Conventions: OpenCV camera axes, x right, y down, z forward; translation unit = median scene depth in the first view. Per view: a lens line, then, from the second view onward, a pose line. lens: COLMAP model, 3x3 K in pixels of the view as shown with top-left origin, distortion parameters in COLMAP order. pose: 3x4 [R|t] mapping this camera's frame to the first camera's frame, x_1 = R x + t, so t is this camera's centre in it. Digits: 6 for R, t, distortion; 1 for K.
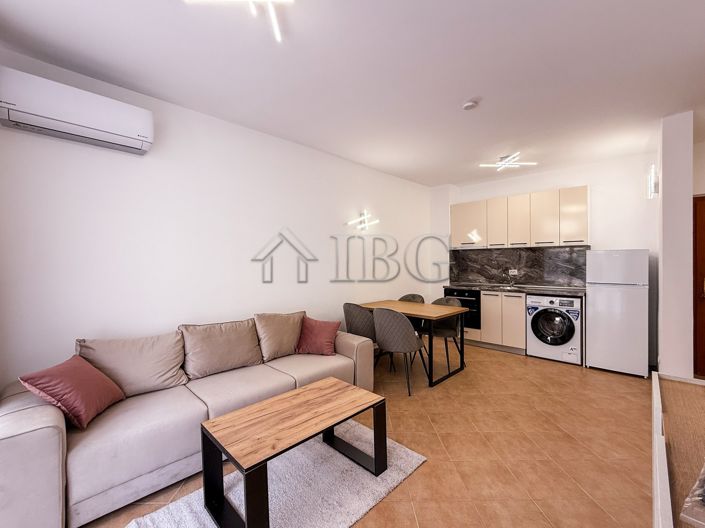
lens RADIAL K [[301.5, 0, 352.5], [0, 301.5, 264.0], [0, 0, 1]] dist [0.003089, 0.000180]
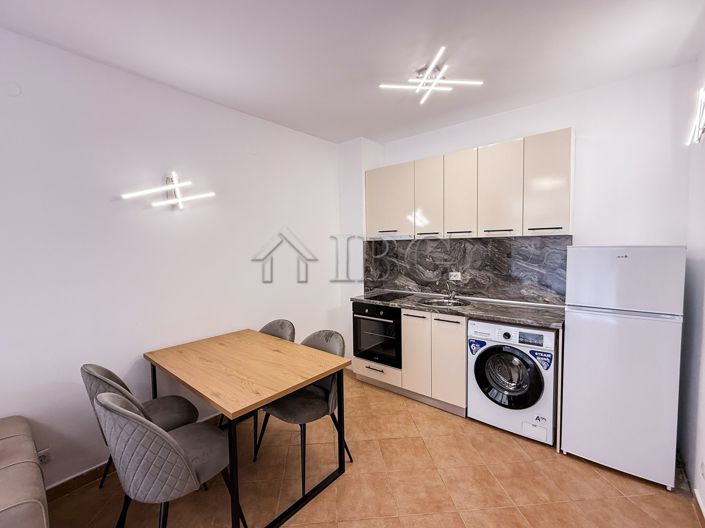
lens RADIAL K [[308.8, 0, 351.3], [0, 308.8, 263.8], [0, 0, 1]] dist [-0.000072, -0.000094]
pose [[0.997400, -0.015512, 0.070372, 0.339978], [0.011740, 0.998488, 0.053698, -0.046661], [-0.071099, -0.052732, 0.996074, 0.463111]]
